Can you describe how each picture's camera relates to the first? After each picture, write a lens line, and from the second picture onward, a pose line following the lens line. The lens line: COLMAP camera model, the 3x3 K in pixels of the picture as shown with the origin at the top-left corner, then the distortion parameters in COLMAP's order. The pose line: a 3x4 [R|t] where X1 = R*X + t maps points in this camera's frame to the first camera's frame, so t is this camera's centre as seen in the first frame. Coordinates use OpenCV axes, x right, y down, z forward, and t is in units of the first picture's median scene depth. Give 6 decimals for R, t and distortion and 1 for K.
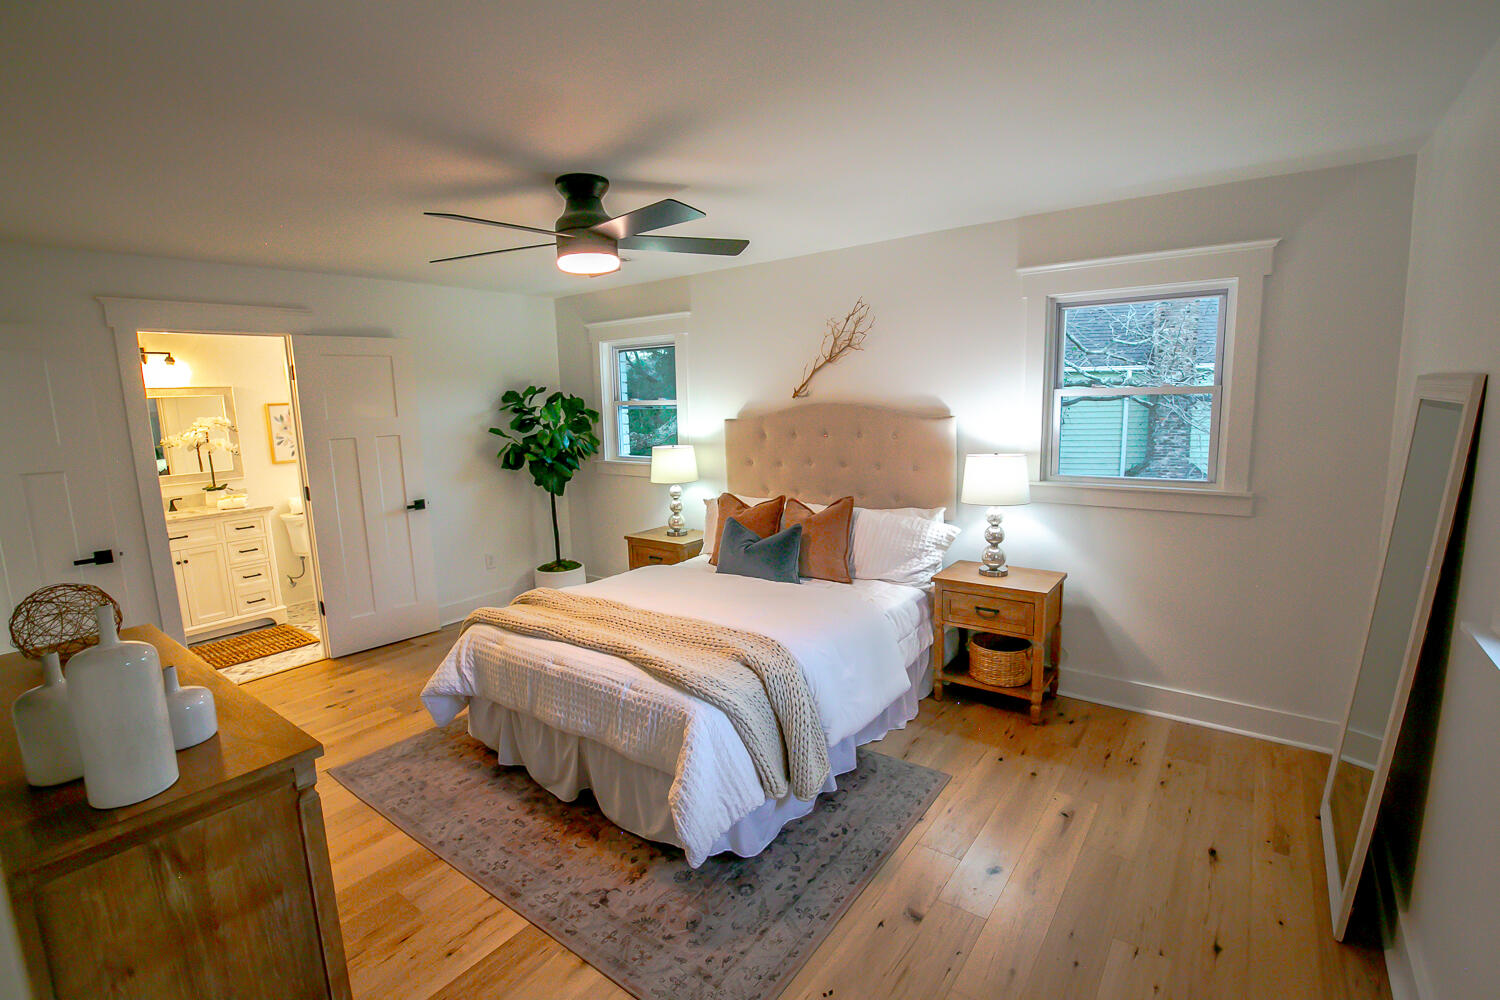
lens RADIAL K [[688.4, 0, 750.0], [0, 688.4, 500.0], [0, 0, 1]] dist [-0.012737, -0.000170]
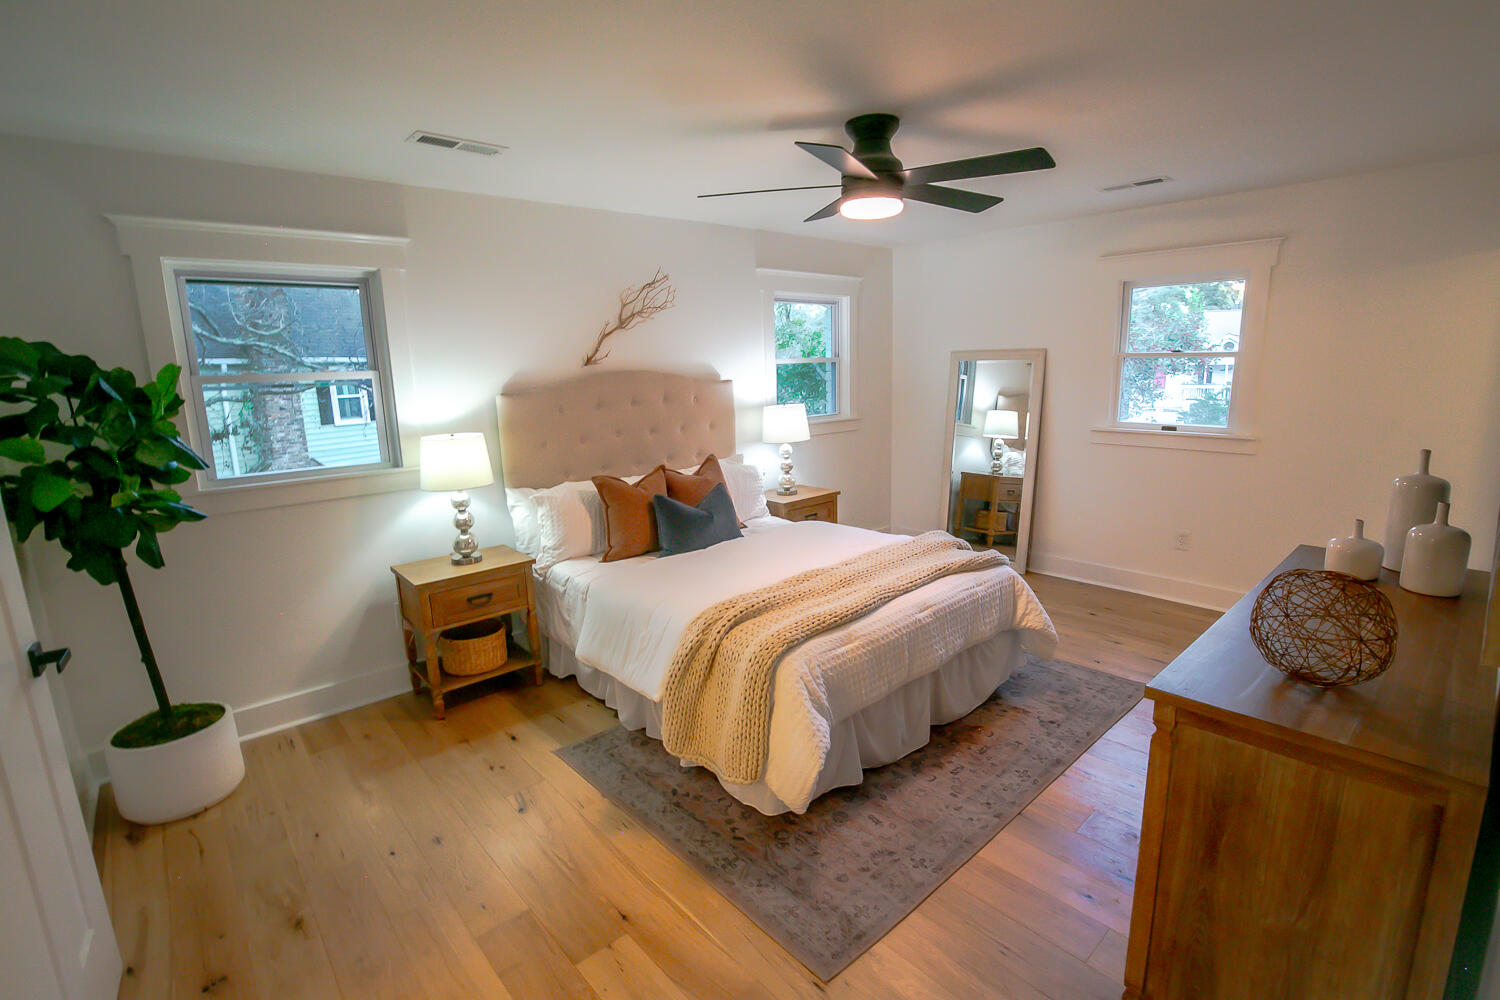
lens RADIAL K [[688.4, 0, 750.0], [0, 688.4, 500.0], [0, 0, 1]] dist [-0.012737, -0.000170]
pose [[0.192152, -0.166314, 0.967170, -0.825167], [0.172125, 0.975969, 0.133630, -0.062974], [-0.966153, 0.140797, 0.216161, 0.650155]]
